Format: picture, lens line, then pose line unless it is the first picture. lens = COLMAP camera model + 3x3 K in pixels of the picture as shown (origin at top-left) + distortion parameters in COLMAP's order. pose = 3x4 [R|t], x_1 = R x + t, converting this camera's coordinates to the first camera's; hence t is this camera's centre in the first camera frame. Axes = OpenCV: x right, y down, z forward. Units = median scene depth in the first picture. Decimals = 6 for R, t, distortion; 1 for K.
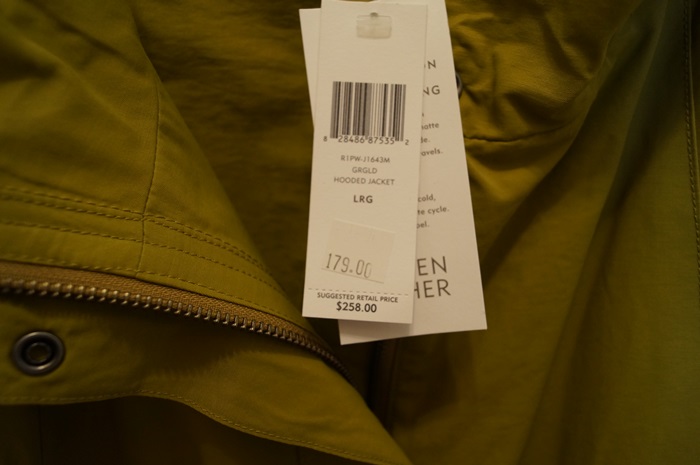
lens RADIAL K [[521.6, 0, 352.7], [0, 521.6, 232.3], [0, 0, 1]] dist [-0.000900, -0.002112]
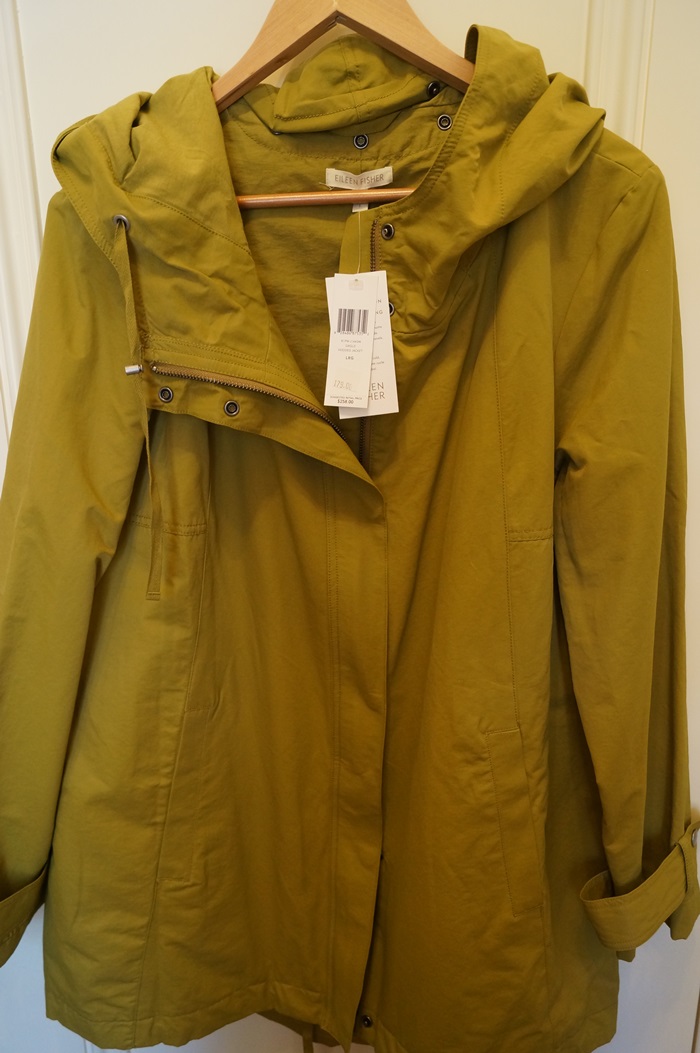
lens RADIAL K [[784.6, 0, 346.3], [0, 784.6, 528.7], [0, 0, 1]] dist [-0.000900, -0.002112]
pose [[0.991862, 0.030437, -0.123624, 0.479943], [-0.020489, 0.996507, 0.080954, 0.433465], [0.125656, -0.077762, 0.989022, -2.677395]]
